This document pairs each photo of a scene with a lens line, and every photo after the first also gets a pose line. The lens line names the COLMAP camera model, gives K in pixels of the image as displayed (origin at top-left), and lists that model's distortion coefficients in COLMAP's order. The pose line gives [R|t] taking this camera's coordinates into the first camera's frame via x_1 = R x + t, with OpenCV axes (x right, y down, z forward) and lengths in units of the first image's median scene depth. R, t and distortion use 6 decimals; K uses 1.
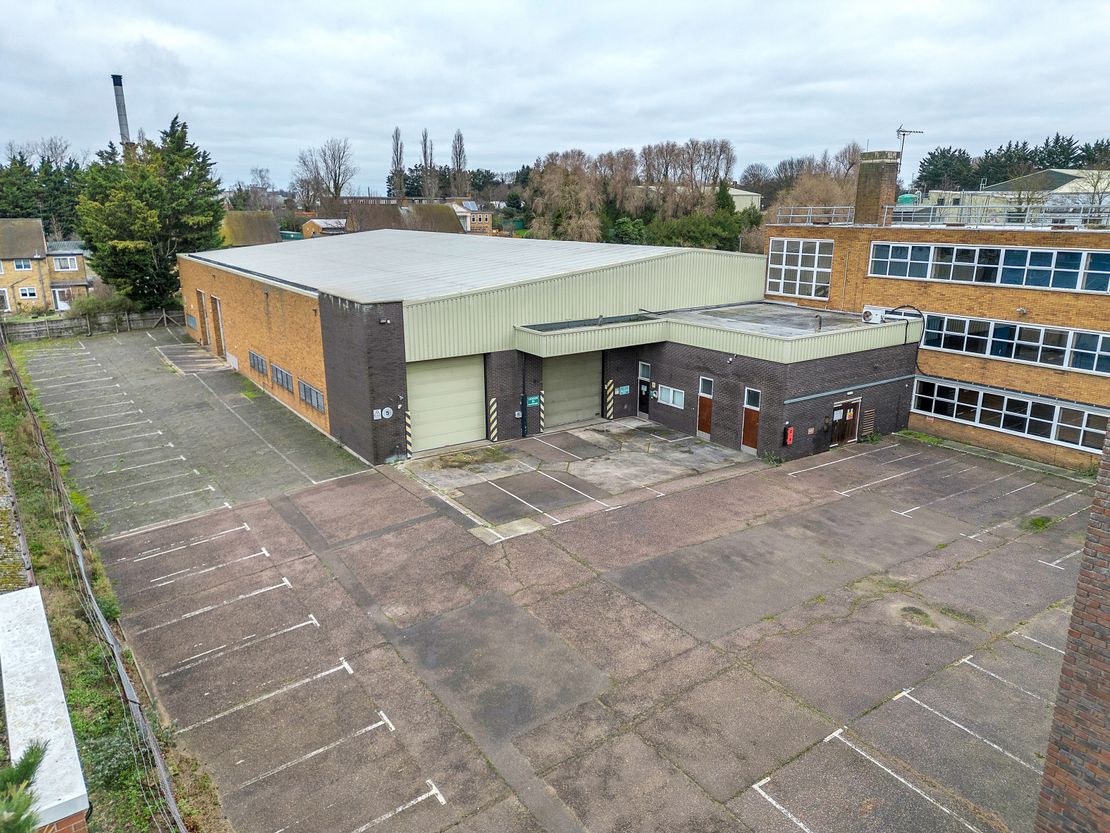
lens RADIAL K [[774.0, 0, 557.1], [0, 774.0, 416.5], [0, 0, 1]] dist [0.067328, -0.018689]
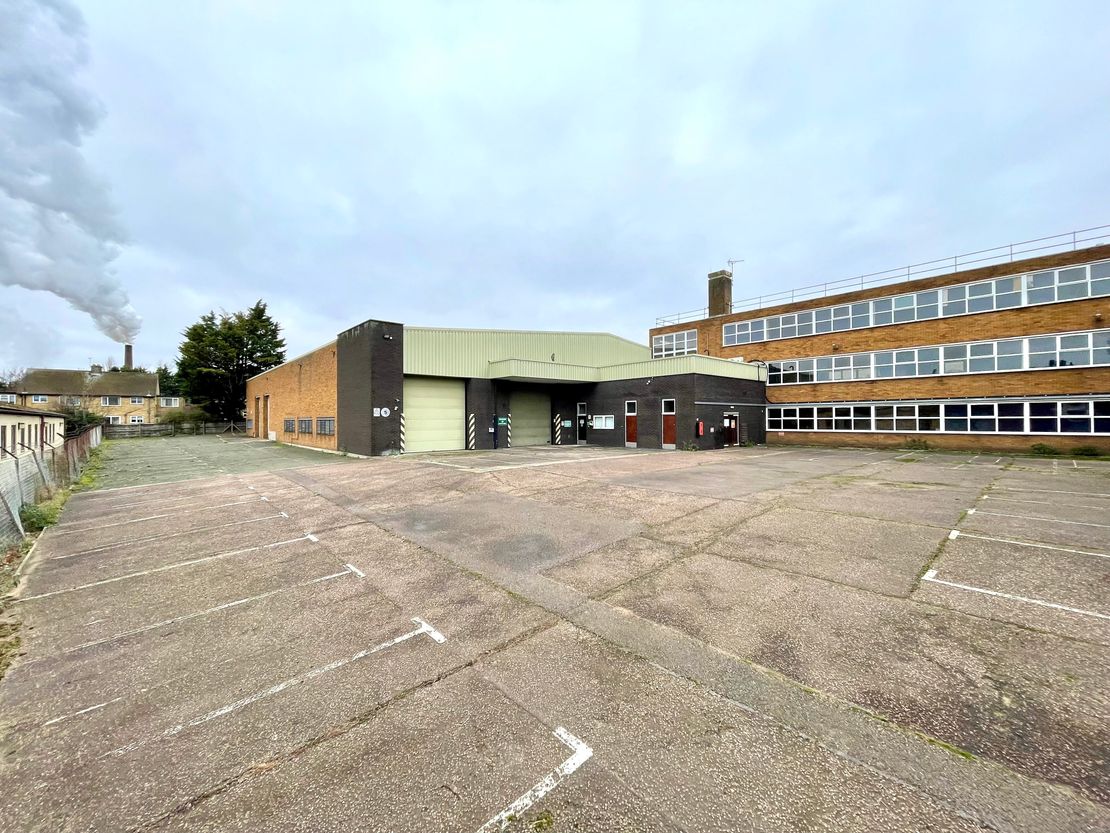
lens RADIAL K [[446.3, 0, 552.6], [0, 446.3, 417.0], [0, 0, 1]] dist [-0.002764, -0.000164]
pose [[0.991501, -0.005438, 0.129989, -0.045953], [0.040557, 0.962258, -0.269100, 0.183616], [-0.123620, 0.272085, 0.954300, 0.277296]]
